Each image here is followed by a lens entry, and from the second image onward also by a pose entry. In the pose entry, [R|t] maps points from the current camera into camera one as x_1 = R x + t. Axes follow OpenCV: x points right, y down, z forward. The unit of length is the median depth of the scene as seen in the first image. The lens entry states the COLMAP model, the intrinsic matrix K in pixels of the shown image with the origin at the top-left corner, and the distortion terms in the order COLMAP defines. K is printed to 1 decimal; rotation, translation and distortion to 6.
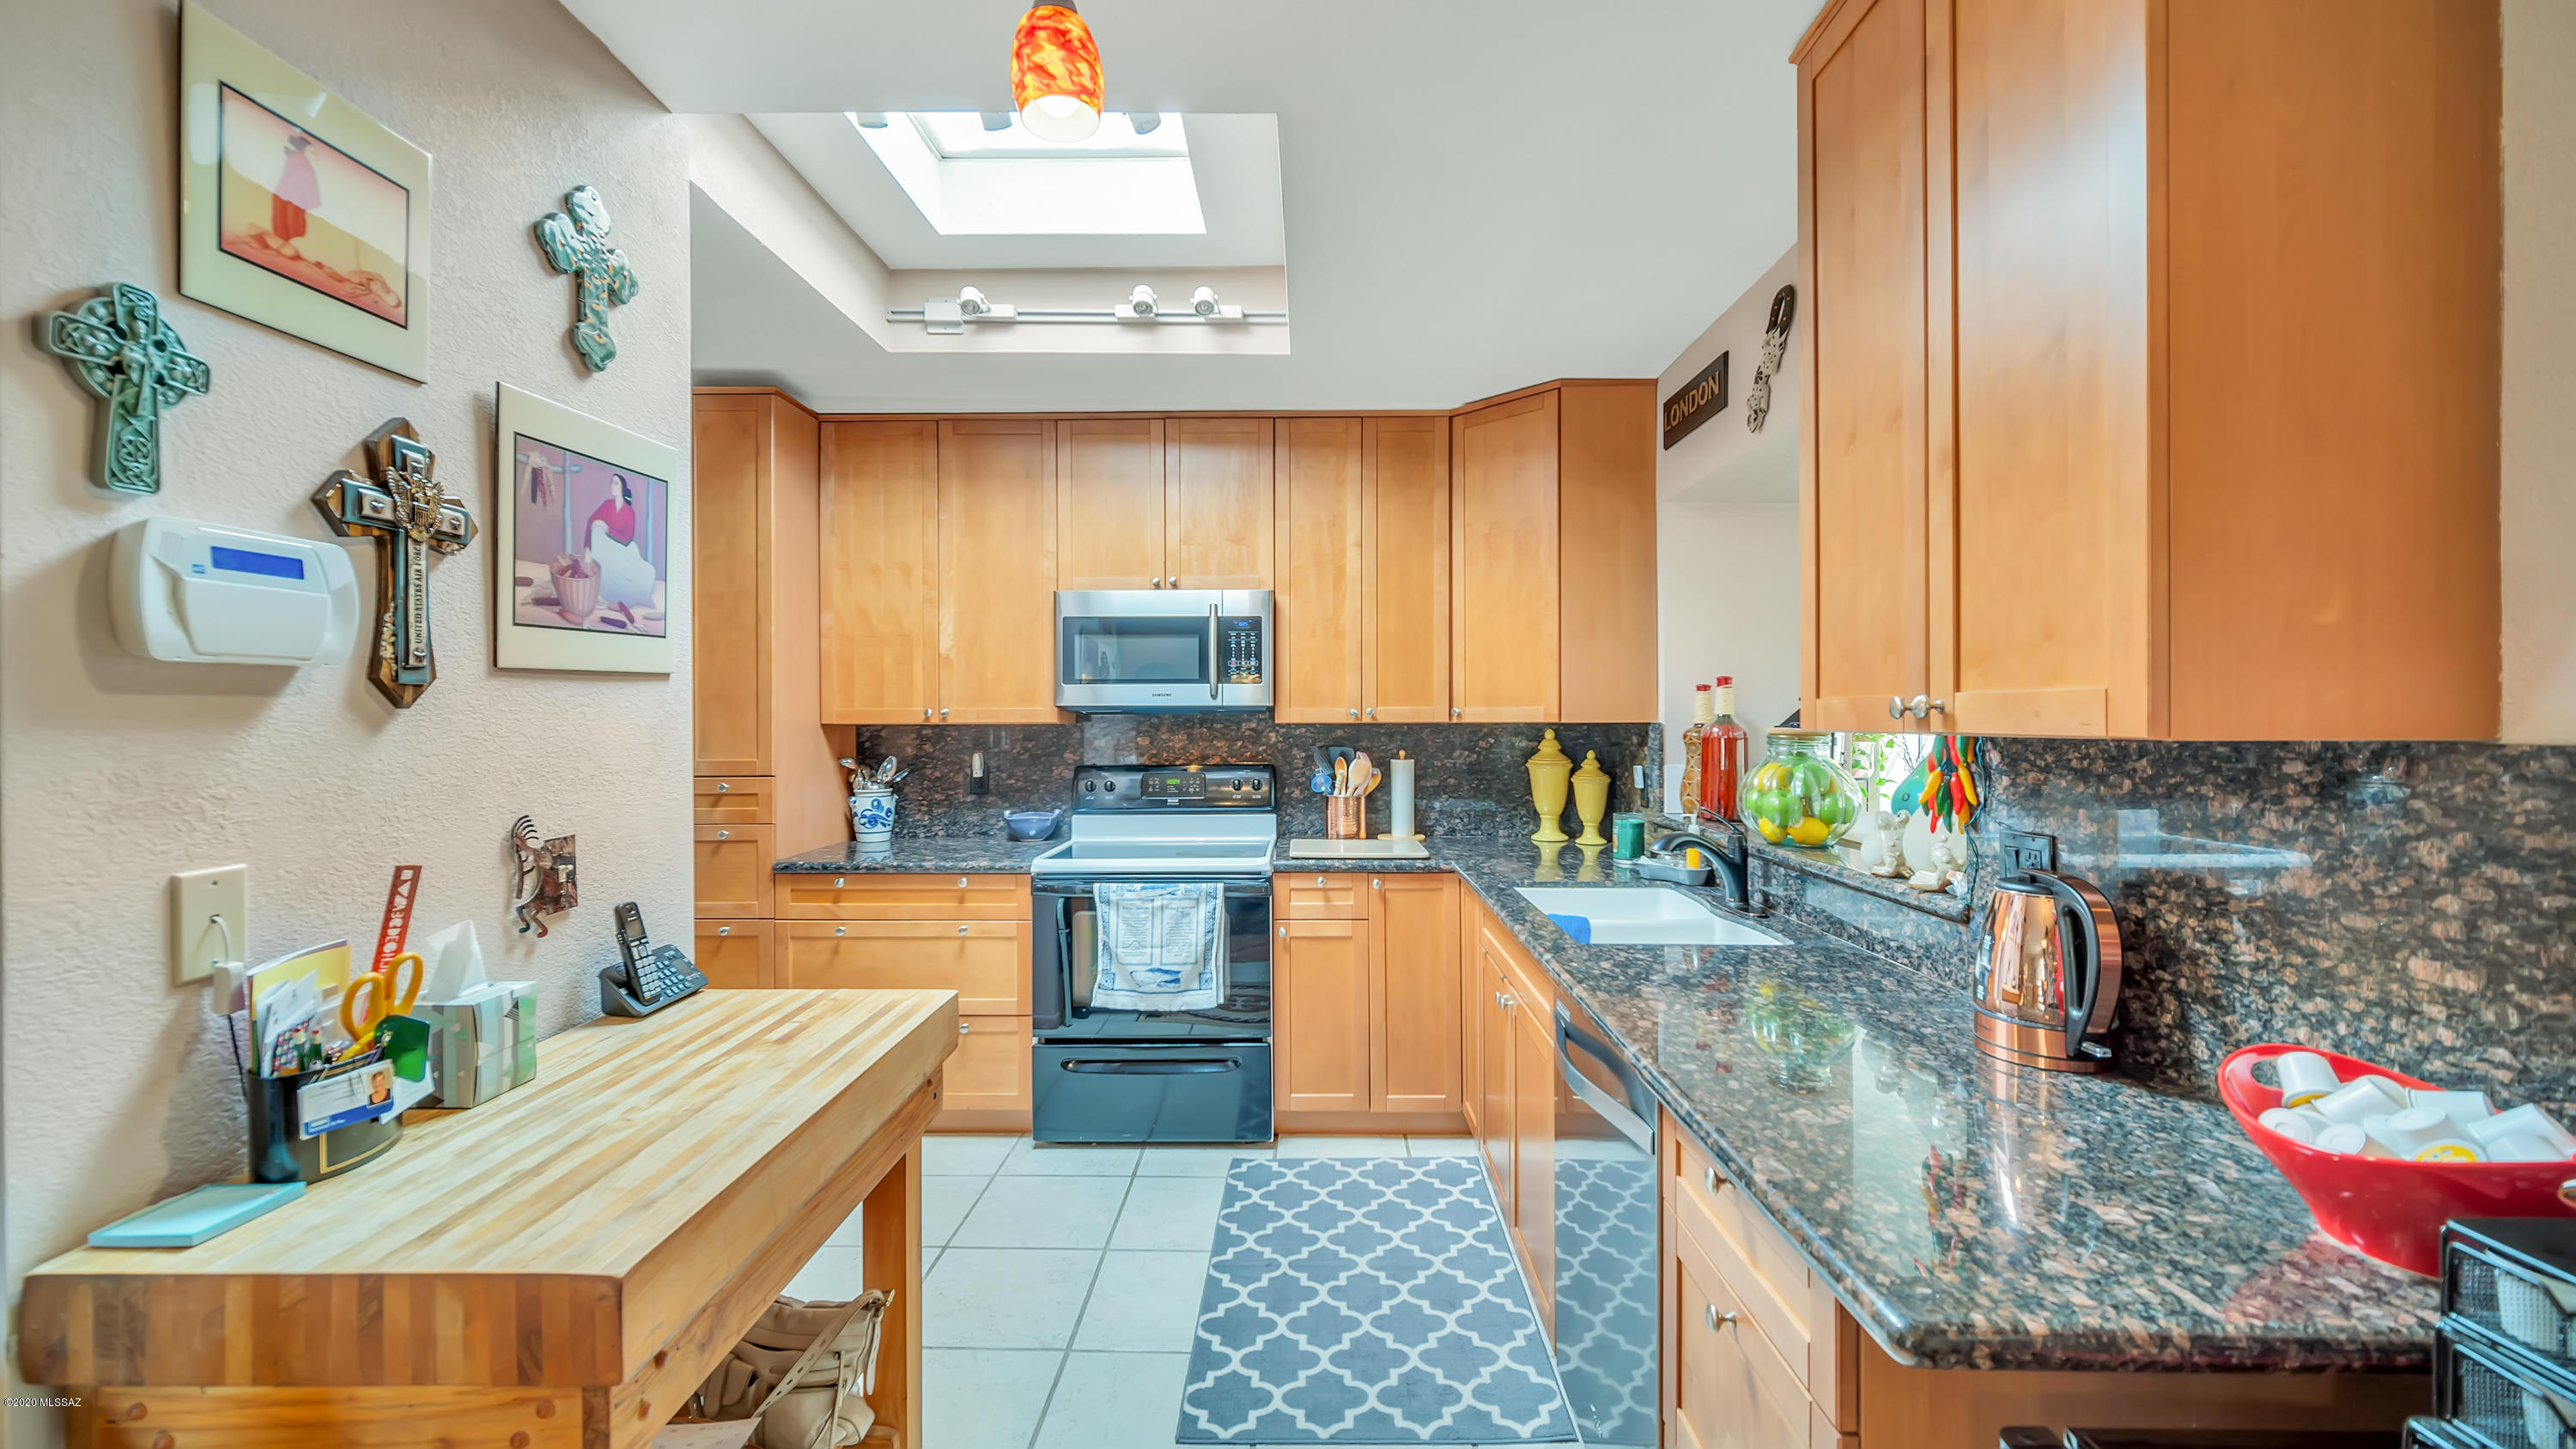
lens RADIAL K [[1029.8, 0, 1287.3], [0, 1029.8, 710.0], [0, 0, 1]] dist [-0.003507, -0.000325]
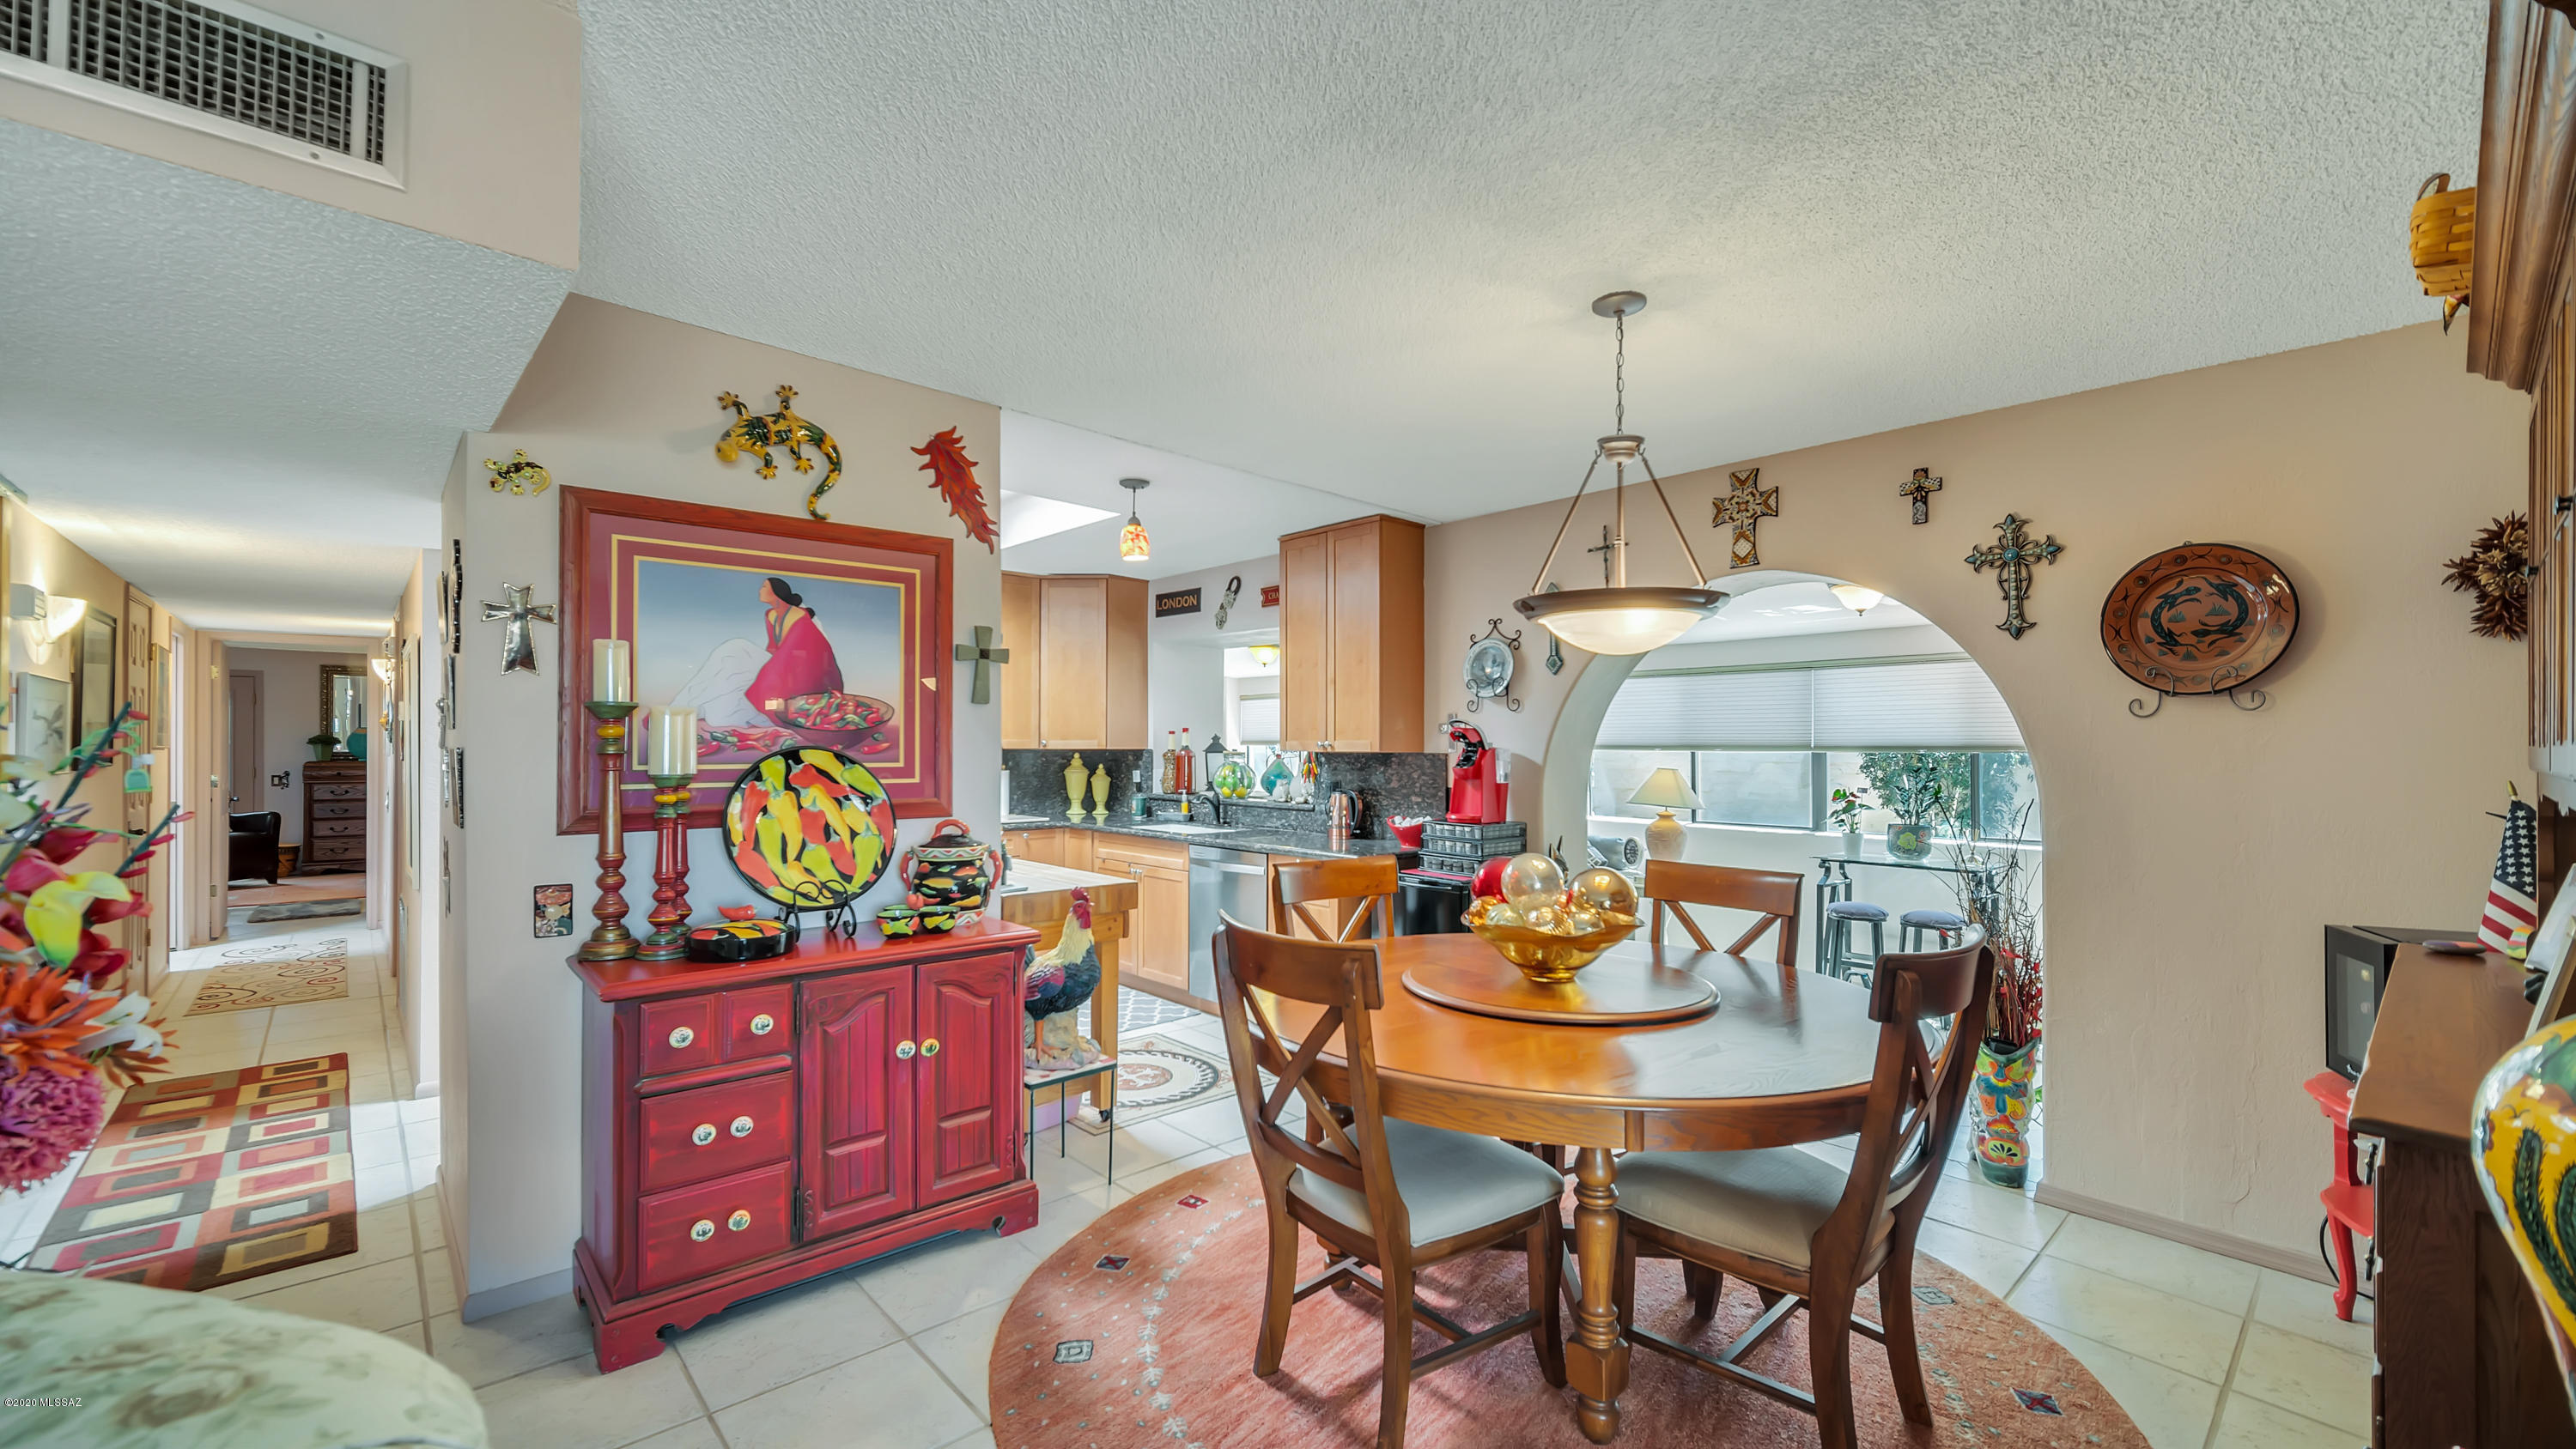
lens RADIAL K [[1029.8, 0, 1284.0], [0, 1029.8, 727.1], [0, 0, 1]] dist [-0.003507, -0.000325]
pose [[0.729107, 0.008695, 0.684345, -0.854183], [-0.003544, 0.999954, -0.008929, -0.013935], [-0.684391, 0.004084, 0.729104, -0.682170]]
